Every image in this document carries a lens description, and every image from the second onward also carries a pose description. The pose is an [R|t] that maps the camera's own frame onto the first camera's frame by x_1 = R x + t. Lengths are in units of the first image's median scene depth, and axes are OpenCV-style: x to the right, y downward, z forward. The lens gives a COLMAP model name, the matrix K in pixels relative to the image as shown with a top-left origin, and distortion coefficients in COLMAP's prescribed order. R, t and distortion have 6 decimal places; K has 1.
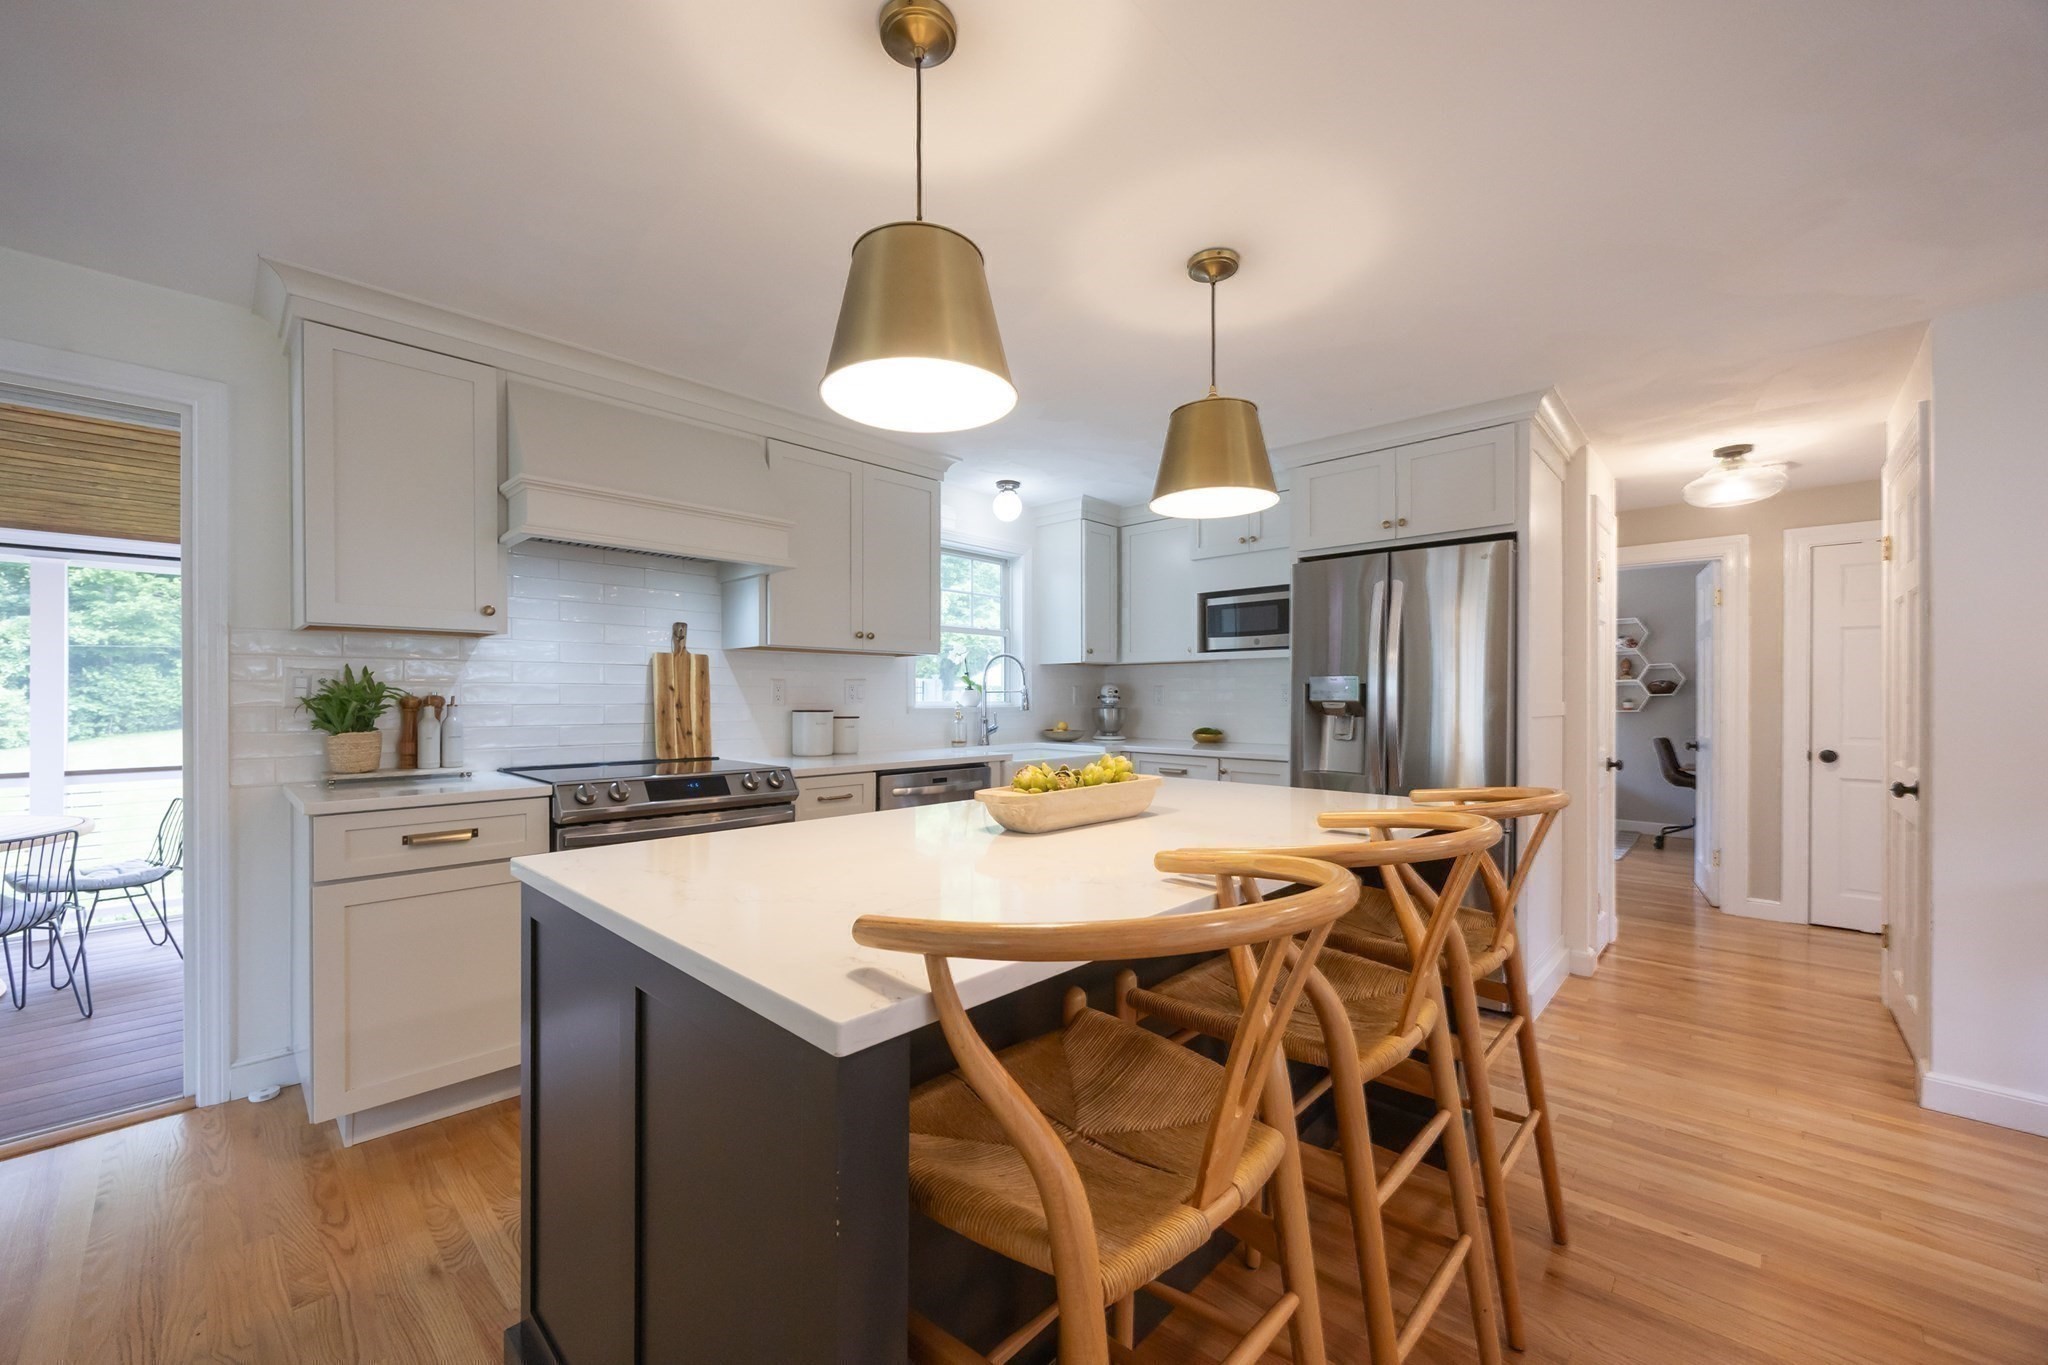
lens RADIAL K [[794.6, 0, 1024.0], [0, 794.6, 682.5], [0, 0, 1]] dist [-0.000693, -0.000041]
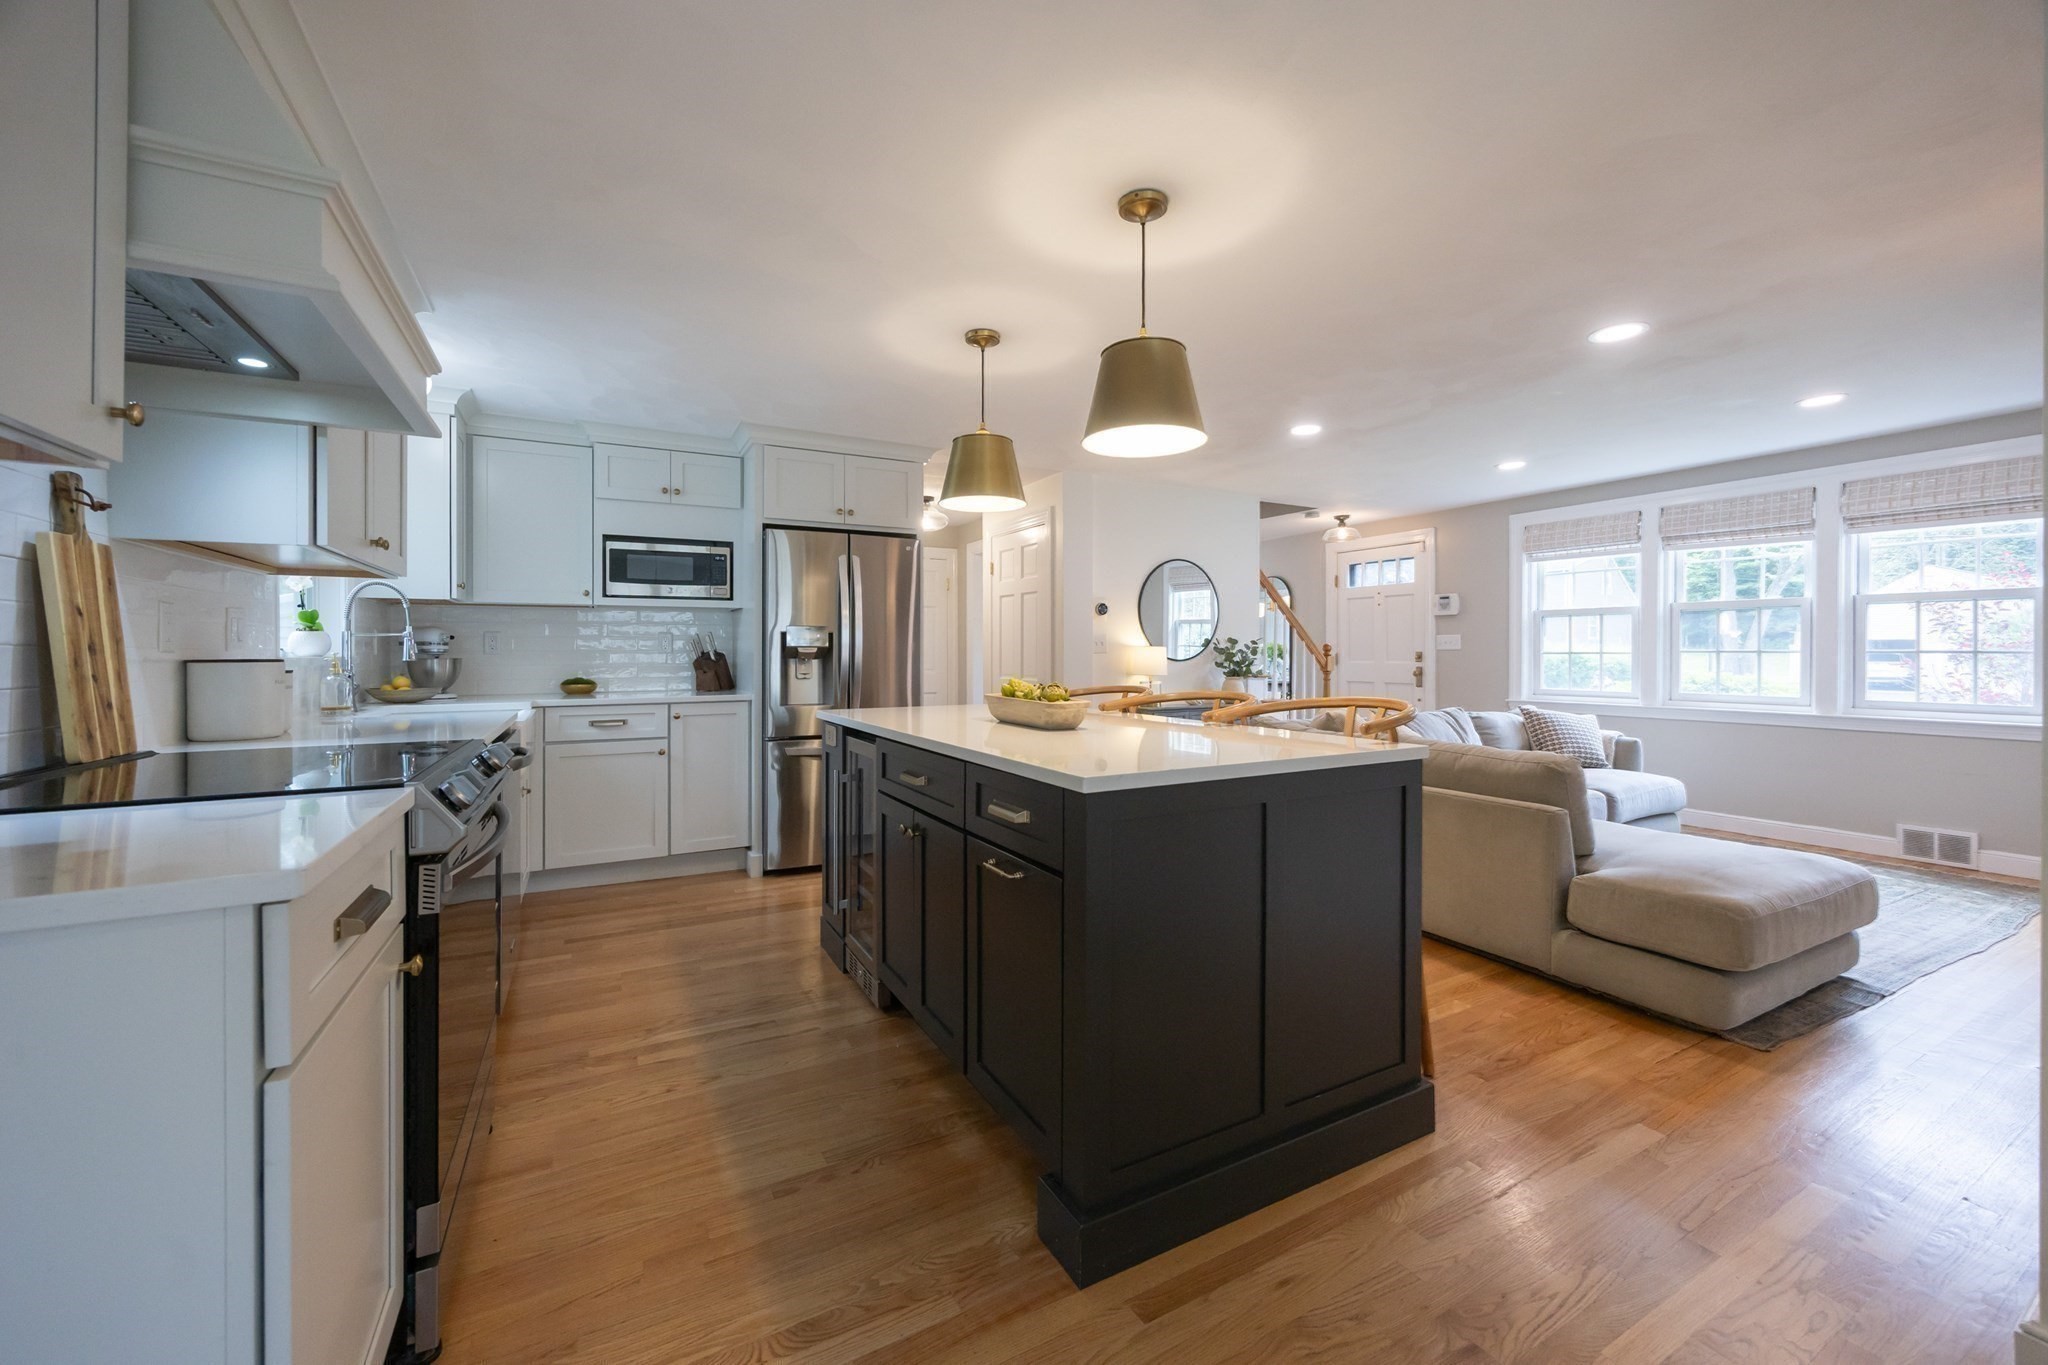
lens RADIAL K [[796.1, 0, 1011.9], [0, 796.1, 645.2], [0, 0, 1]] dist [-0.000396, 0.000042]
pose [[0.314043, 0.007296, 0.949381, -0.519448], [-0.014867, 0.999886, -0.002767, 0.014763], [-0.949292, -0.013246, 0.314115, 0.240044]]
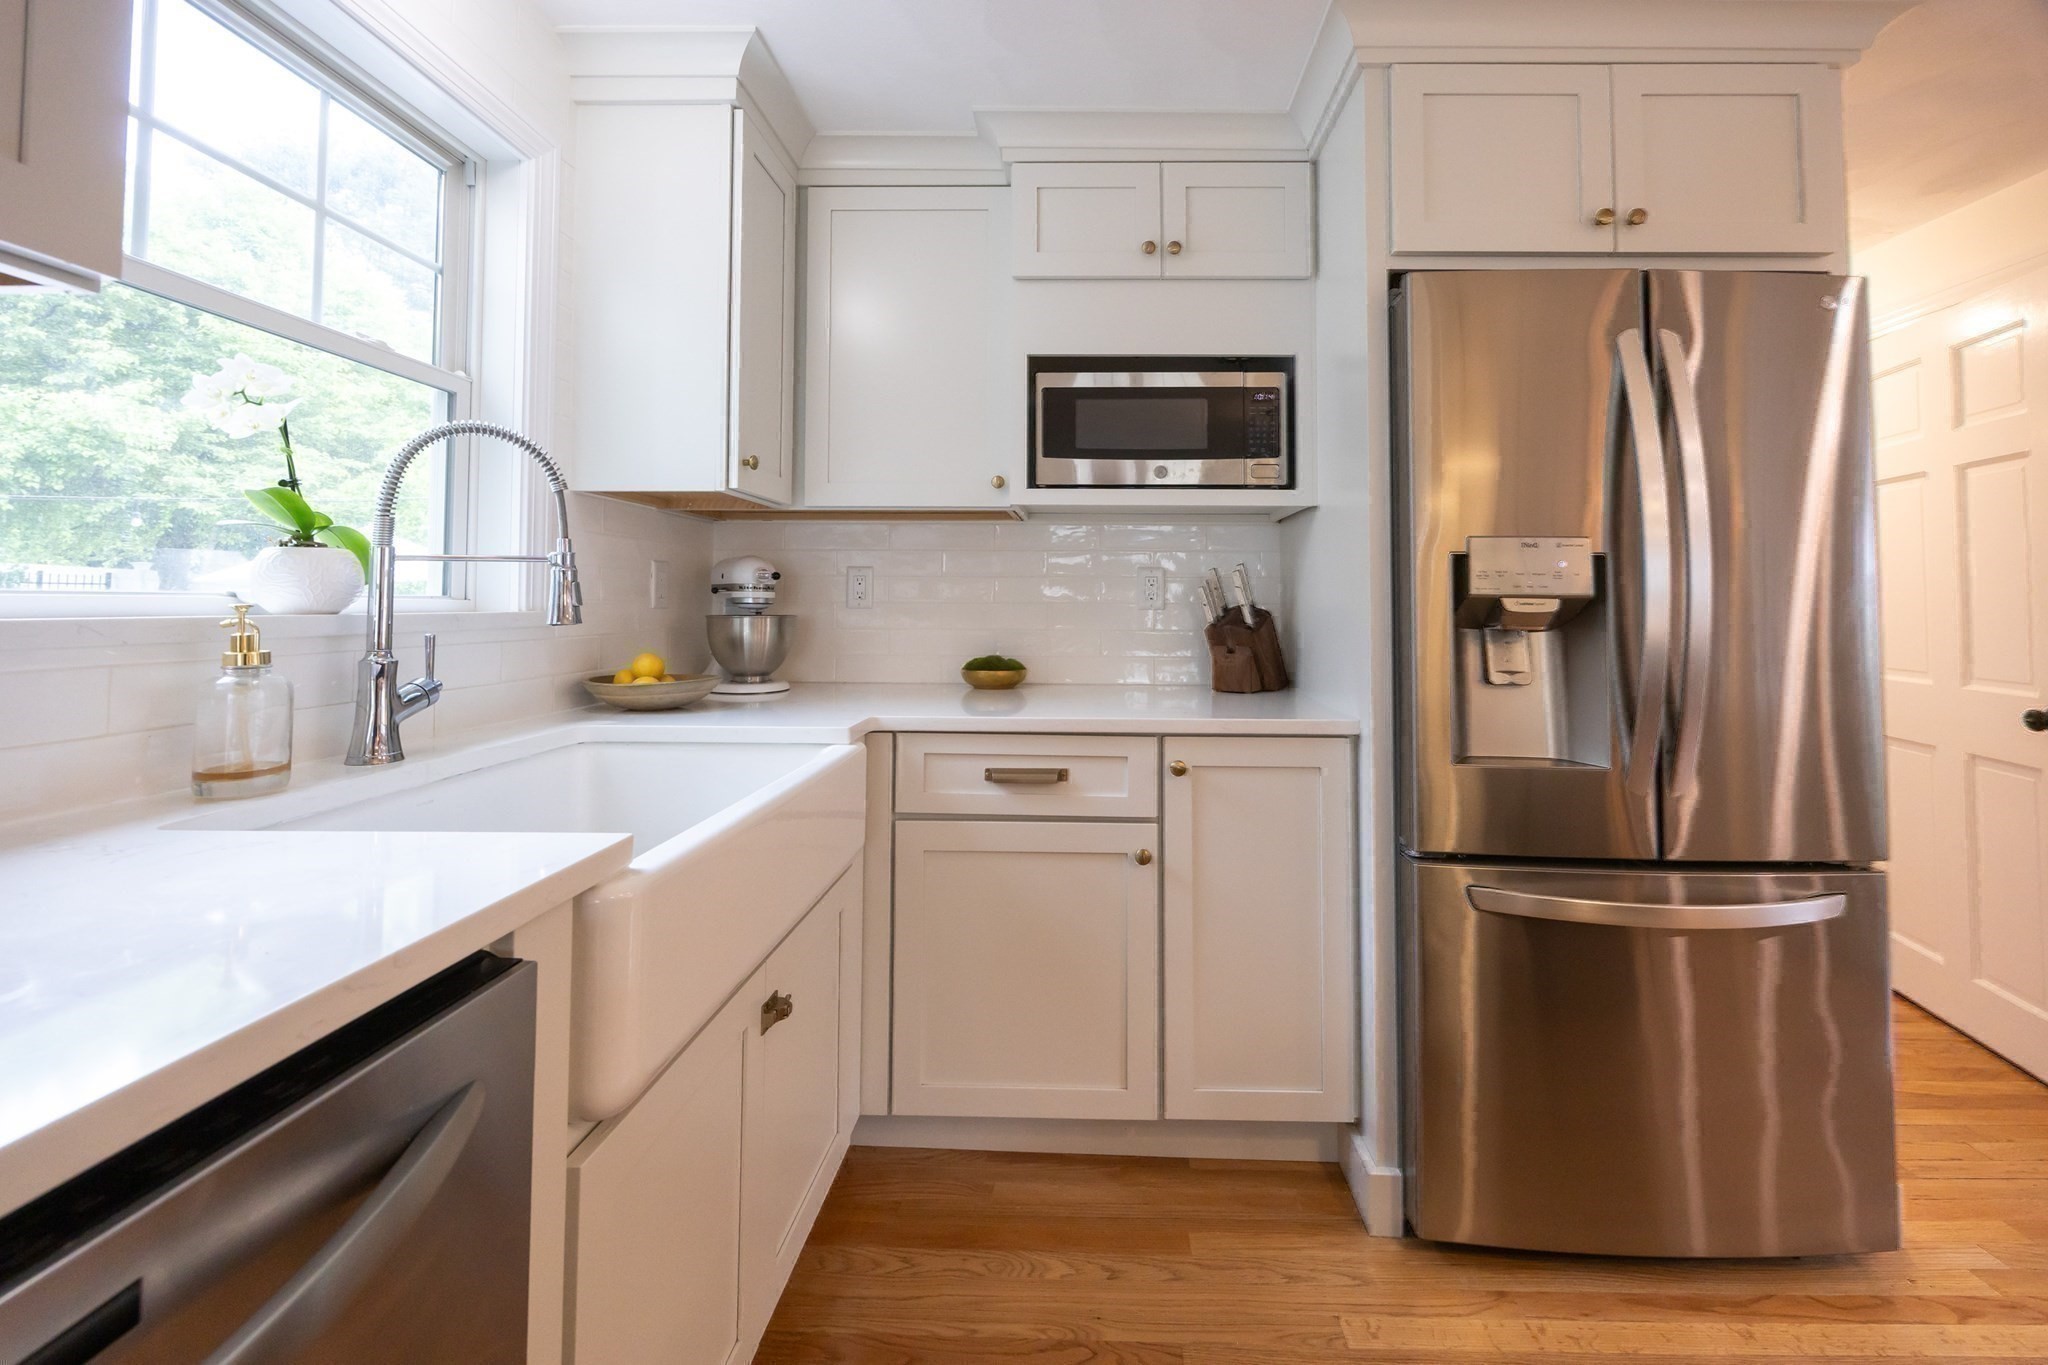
lens RADIAL K [[804.2, 0, 1069.9], [0, 804.2, 574.1], [0, 0, 1]] dist [-0.000303, 0.000036]
pose [[0.734315, 0.027278, 0.678261, -0.063782], [-0.017189, 0.999619, -0.021592, 0.019024], [-0.678591, 0.004197, 0.734504, 0.651463]]
